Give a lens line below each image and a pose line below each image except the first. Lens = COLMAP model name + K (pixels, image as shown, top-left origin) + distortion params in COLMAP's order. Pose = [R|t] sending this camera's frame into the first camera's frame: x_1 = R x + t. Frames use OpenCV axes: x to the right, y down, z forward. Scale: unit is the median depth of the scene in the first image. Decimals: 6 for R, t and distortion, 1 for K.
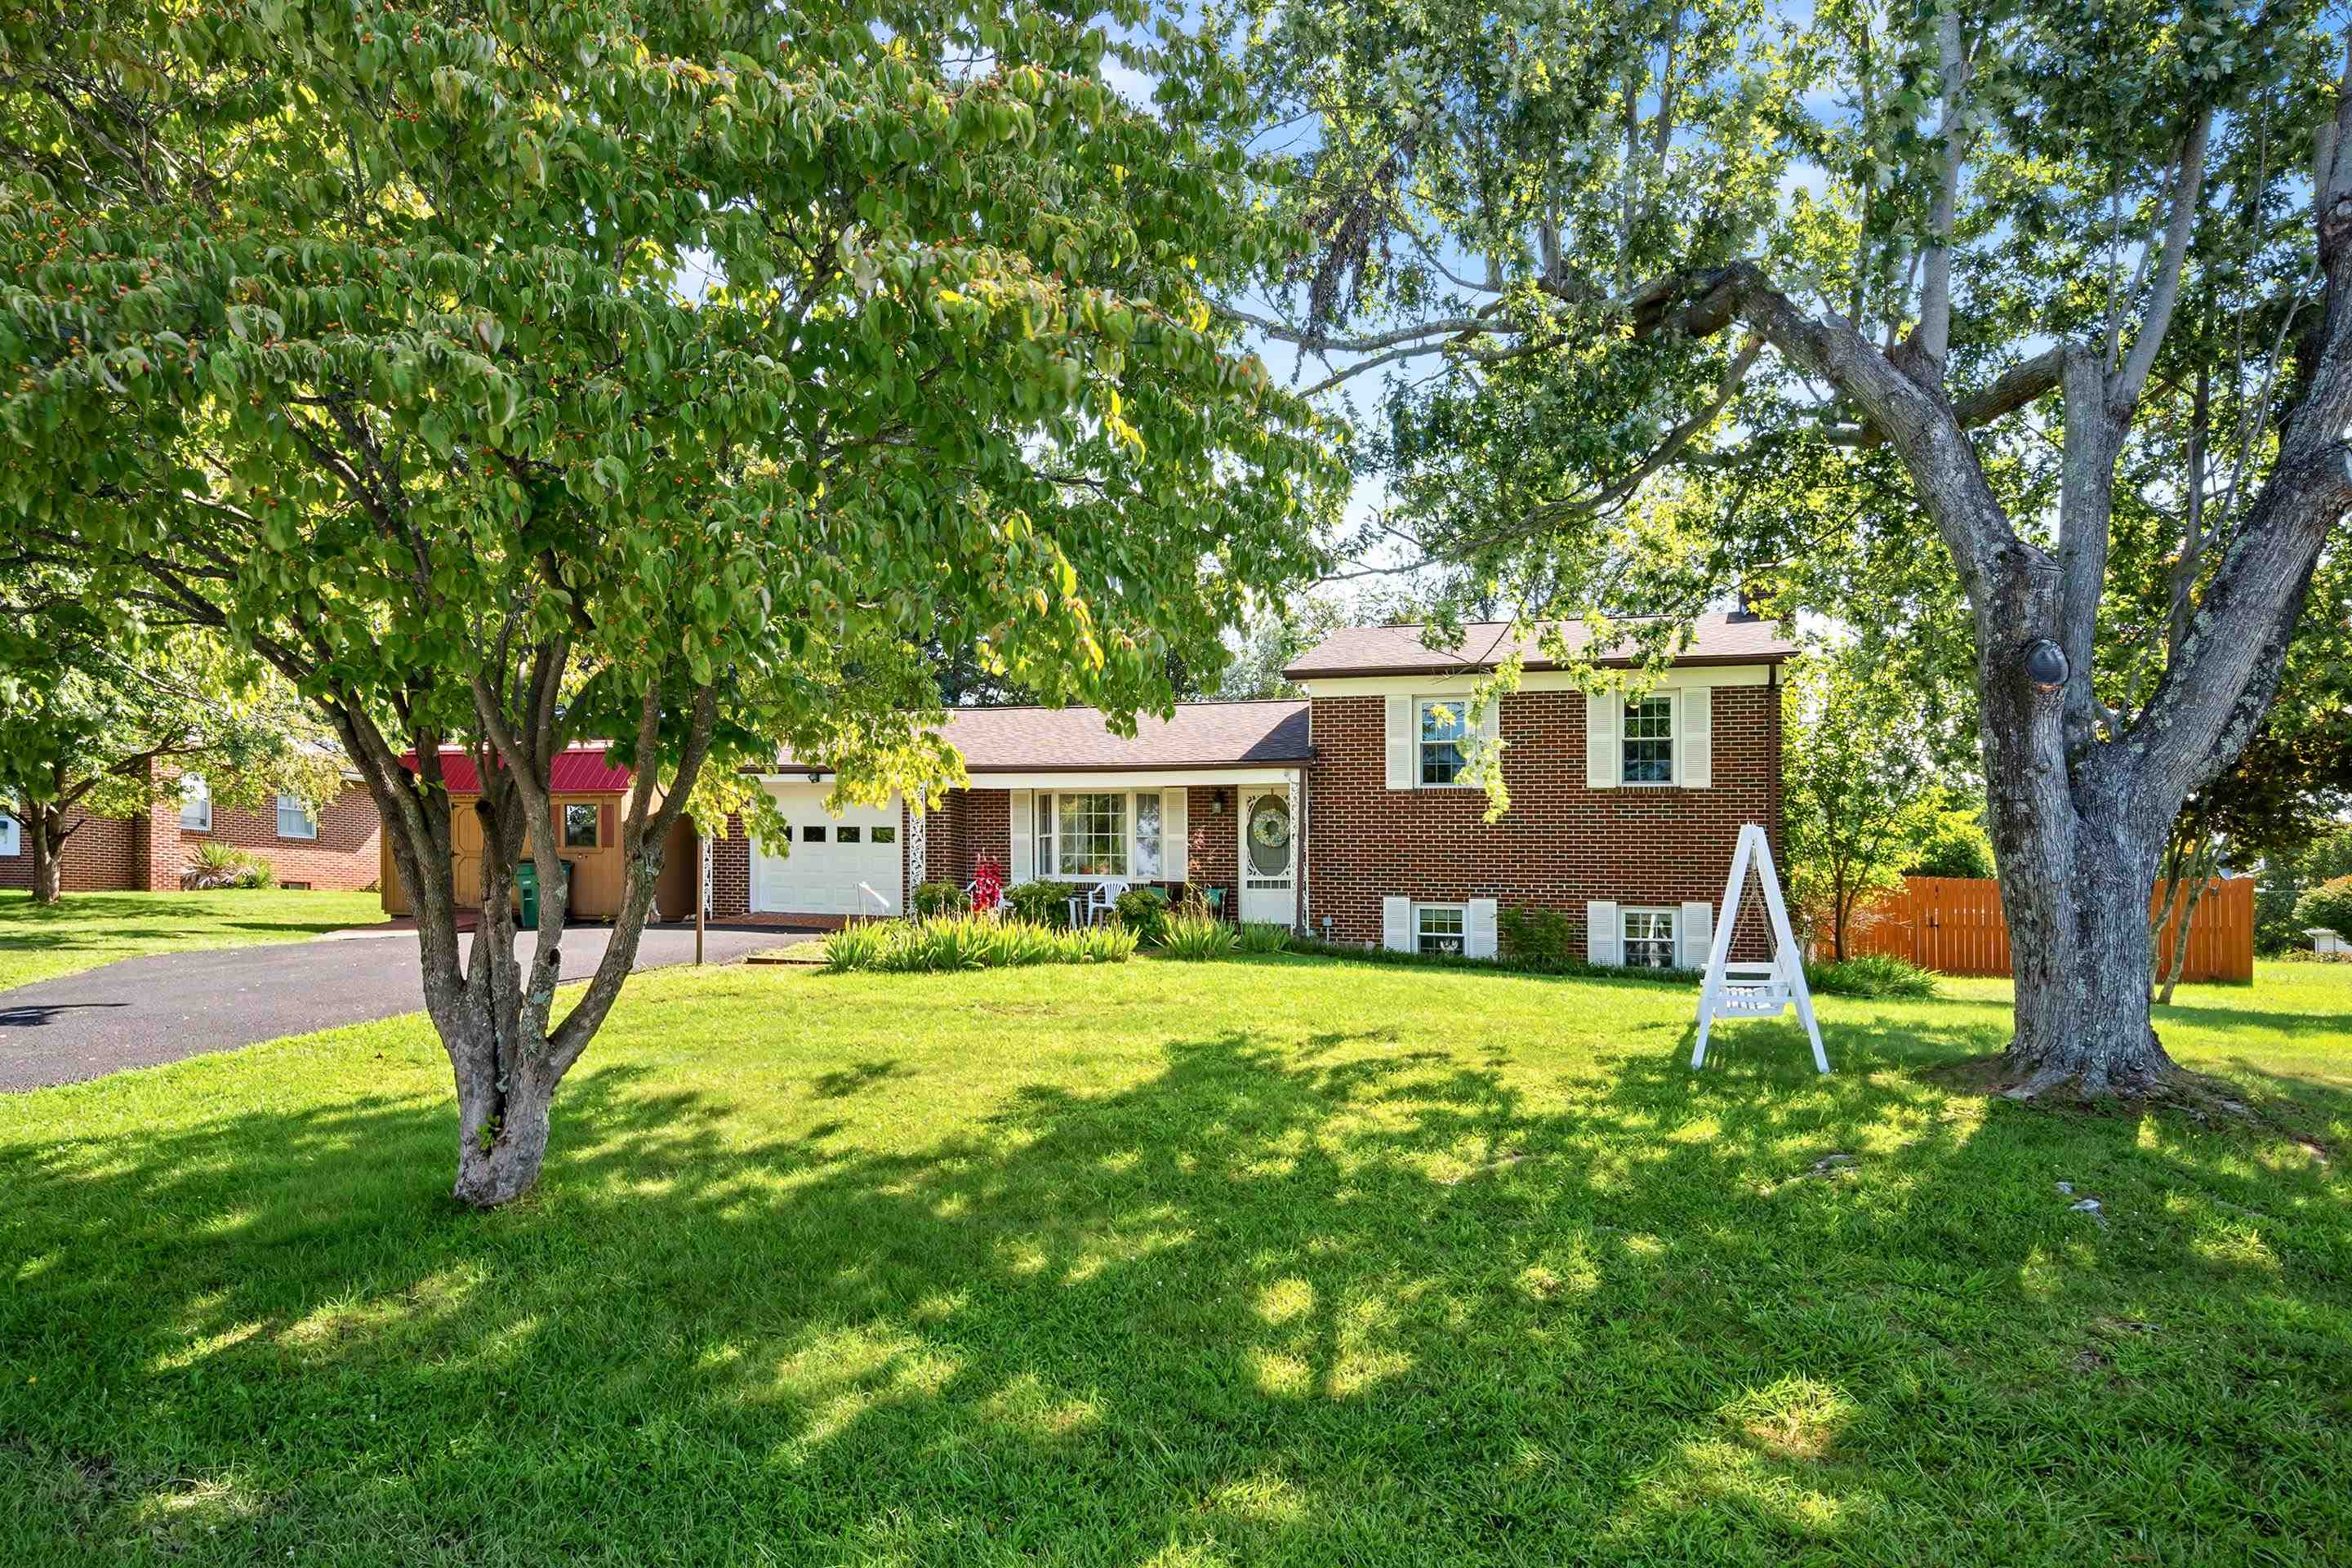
lens RADIAL K [[1362.3, 0, 1123.9], [0, 1362.3, 793.7], [0, 0, 1]] dist [-0.006682, -0.004054]
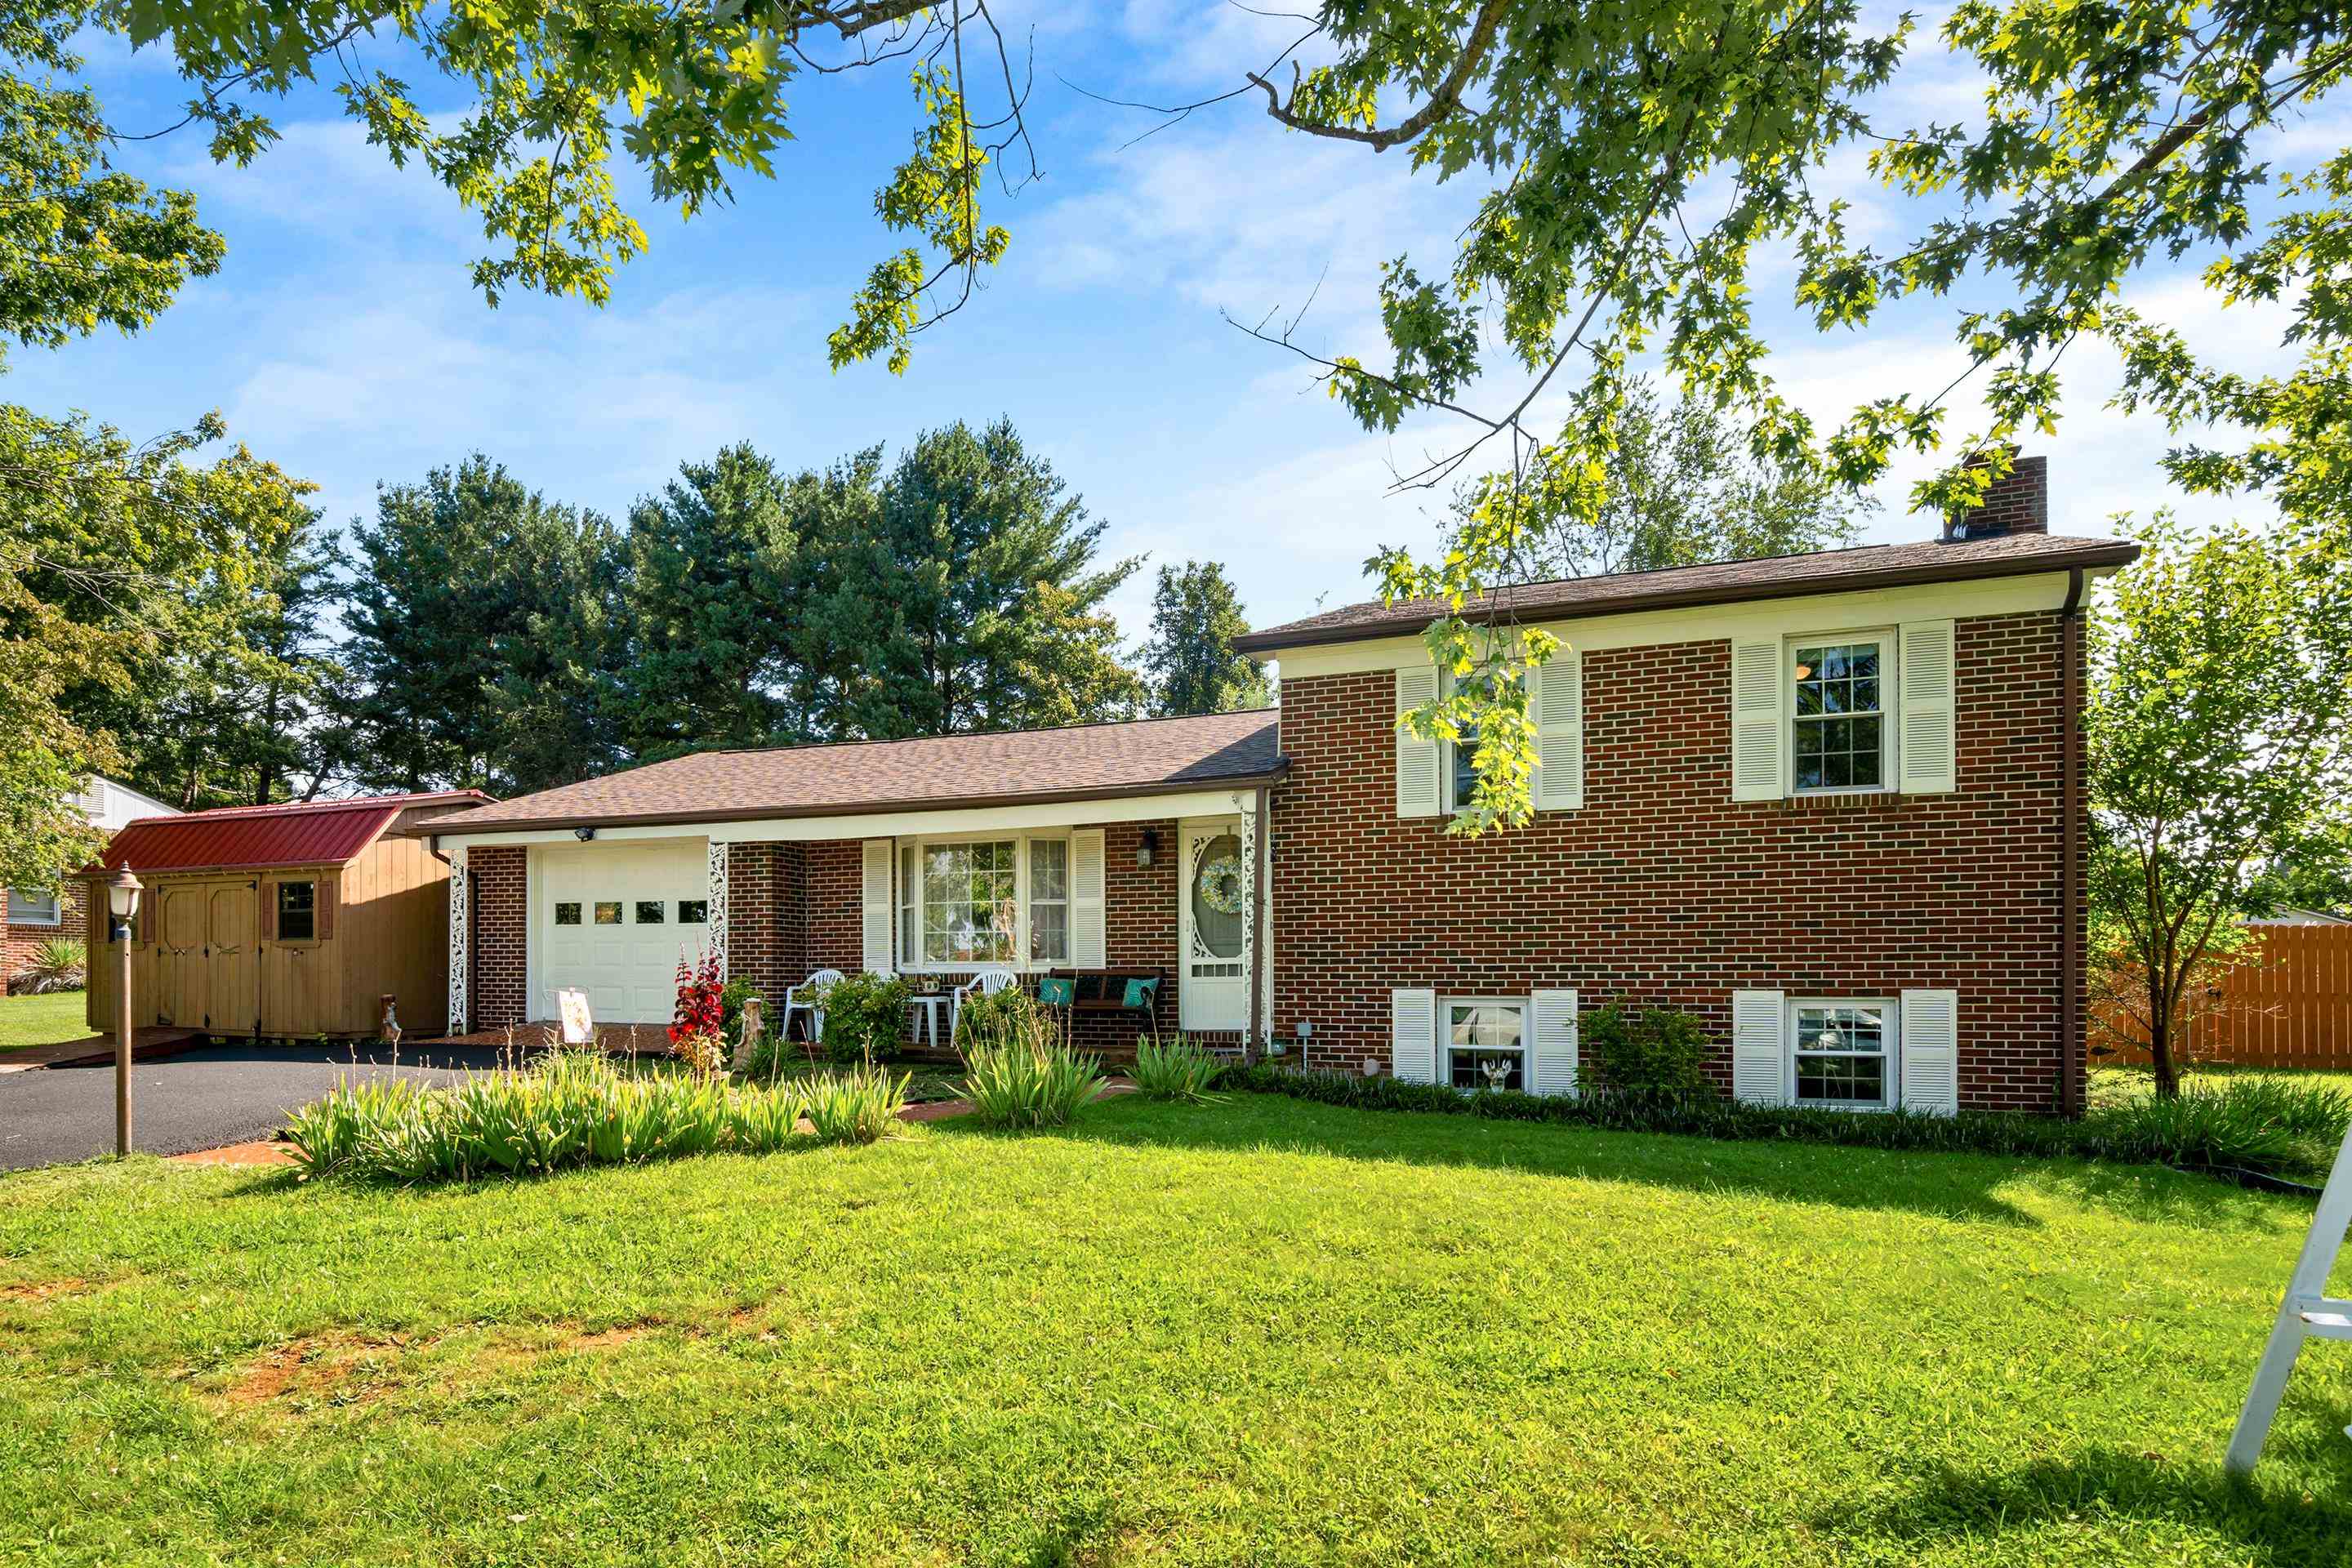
lens RADIAL K [[1240.0, 0, 1147.4], [0, 1240.0, 957.9], [0, 0, 1]] dist [-0.010374, -0.001088]
pose [[0.998381, -0.025658, -0.050769, 0.099399], [0.029478, 0.996674, 0.075970, 0.013669], [0.048651, -0.077344, 0.995817, 0.399078]]
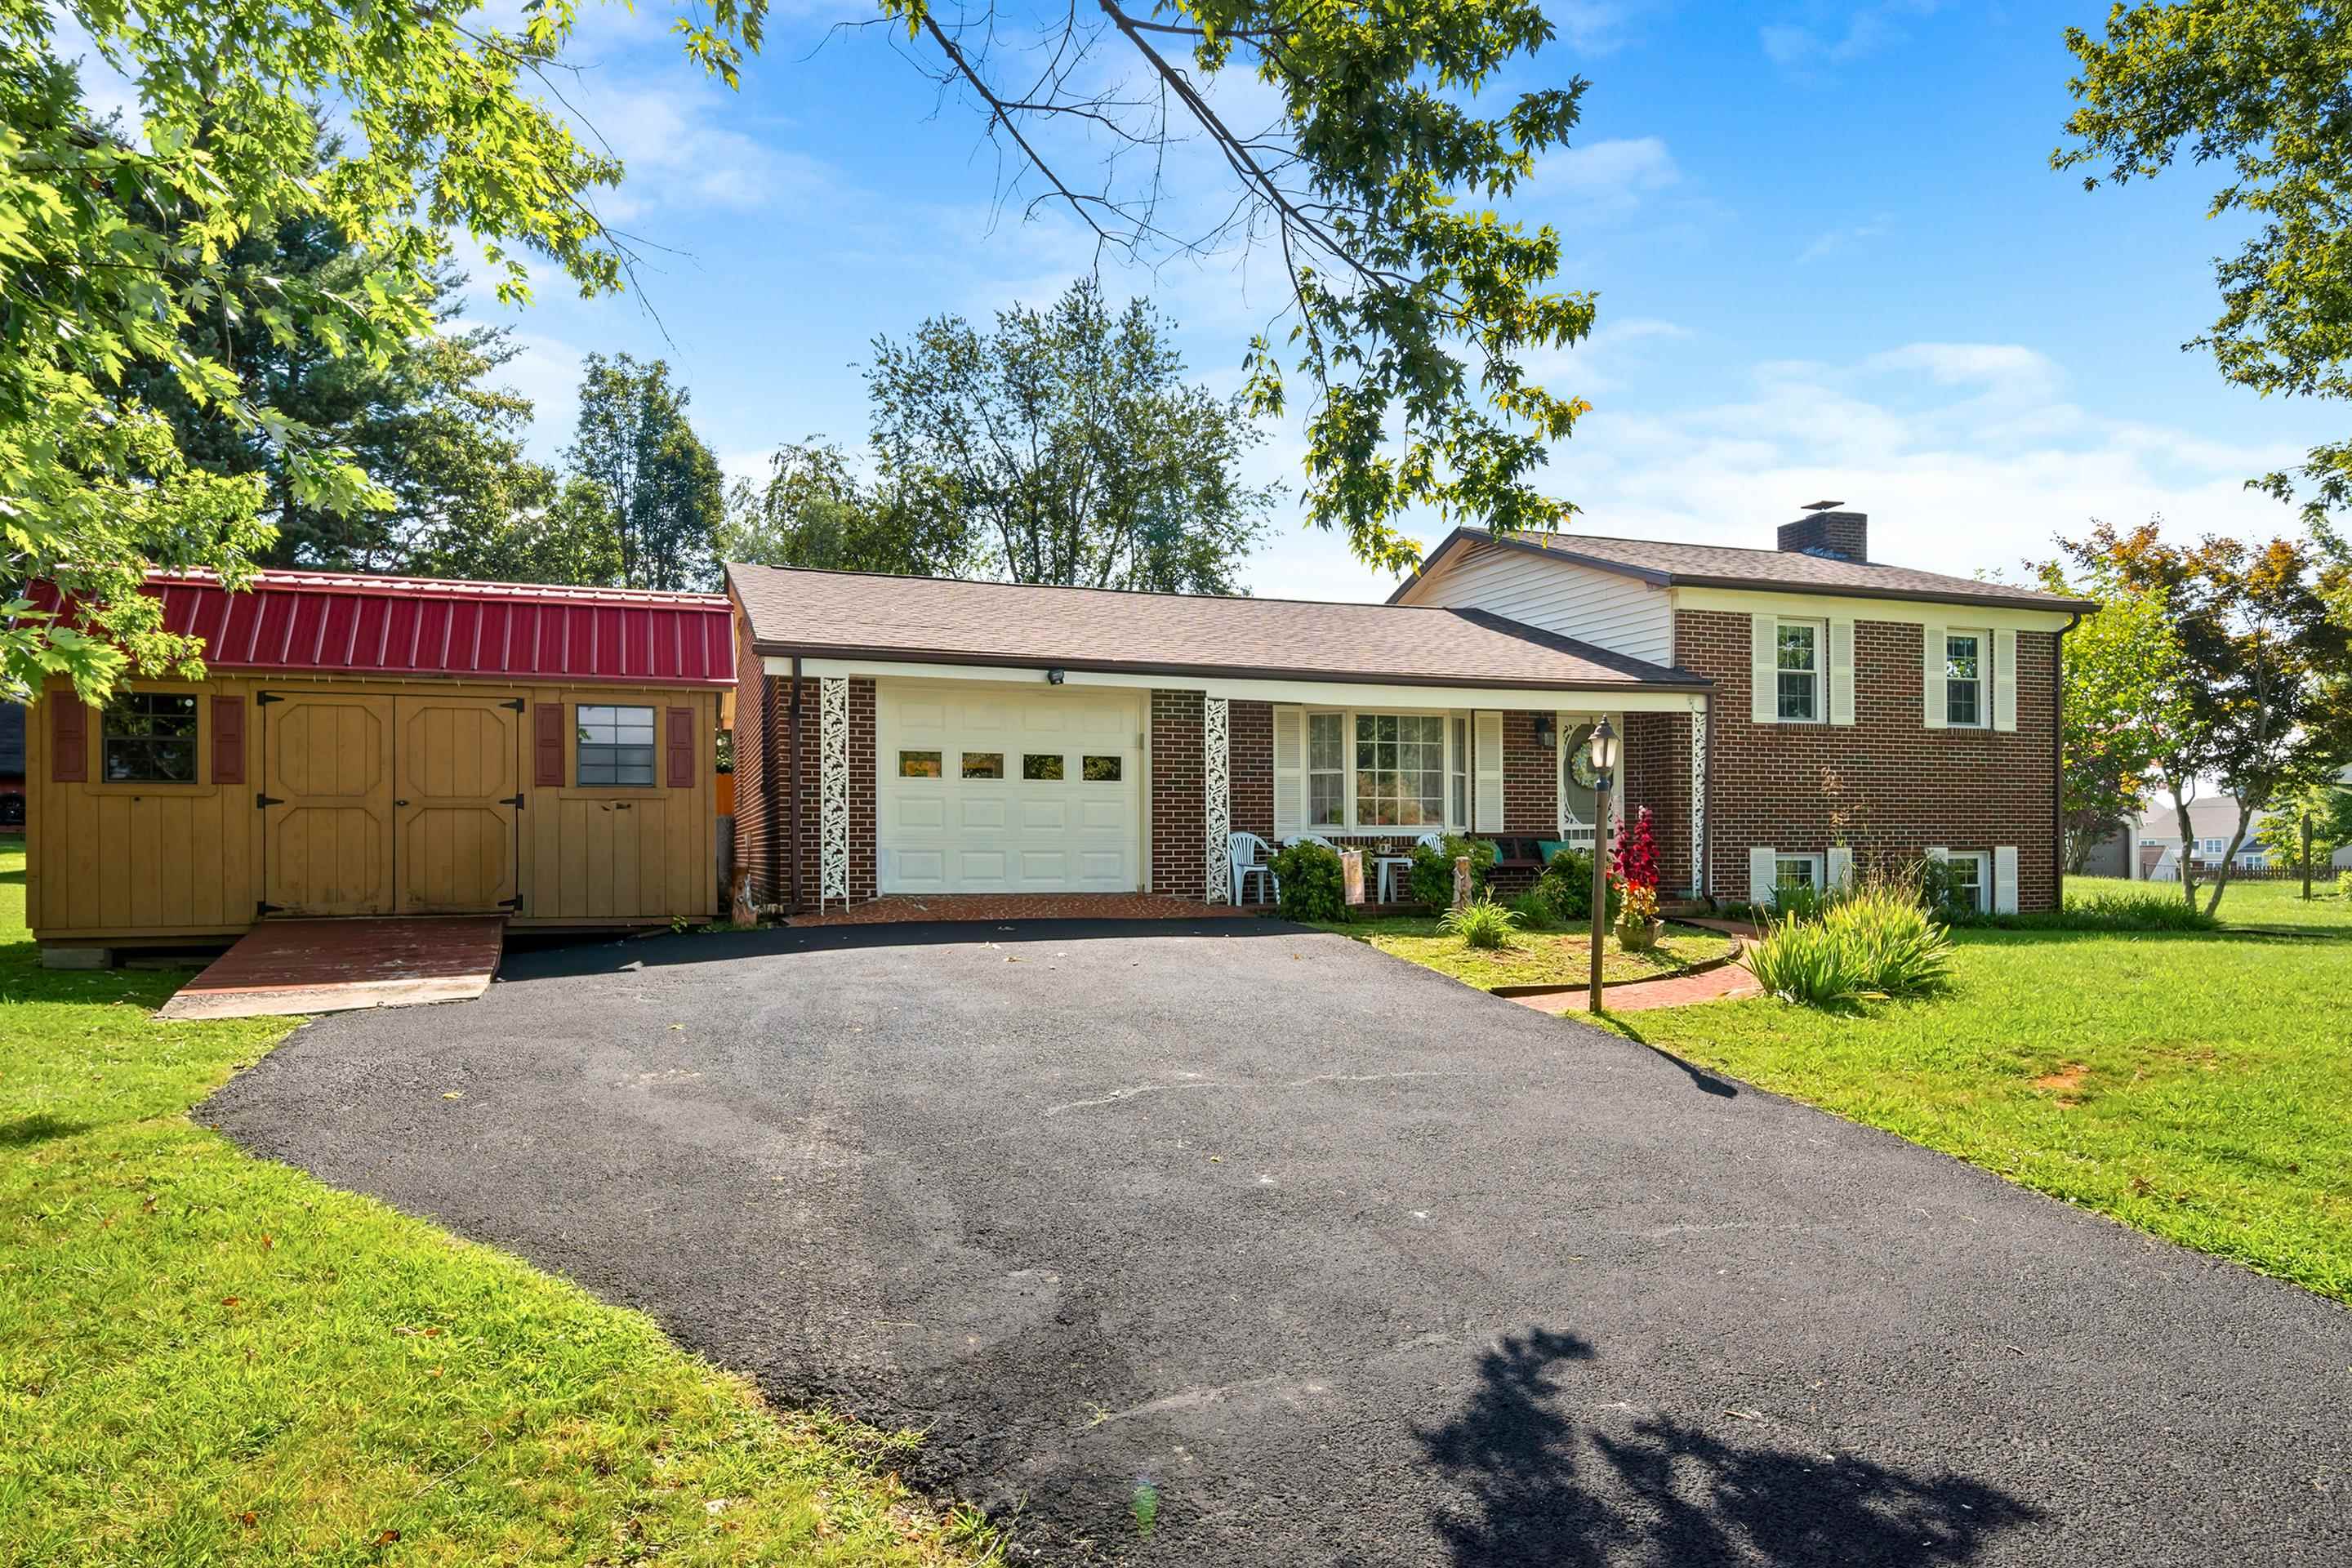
lens RADIAL K [[1410.6, 0, 1141.9], [0, 1410.6, 844.8], [0, 0, 1]] dist [0.002341, -0.011184]
pose [[0.795532, -0.024354, 0.605422, -0.616010], [-0.031673, 0.996154, 0.081691, 0.012381], [-0.605084, -0.084163, 0.791701, 0.493584]]
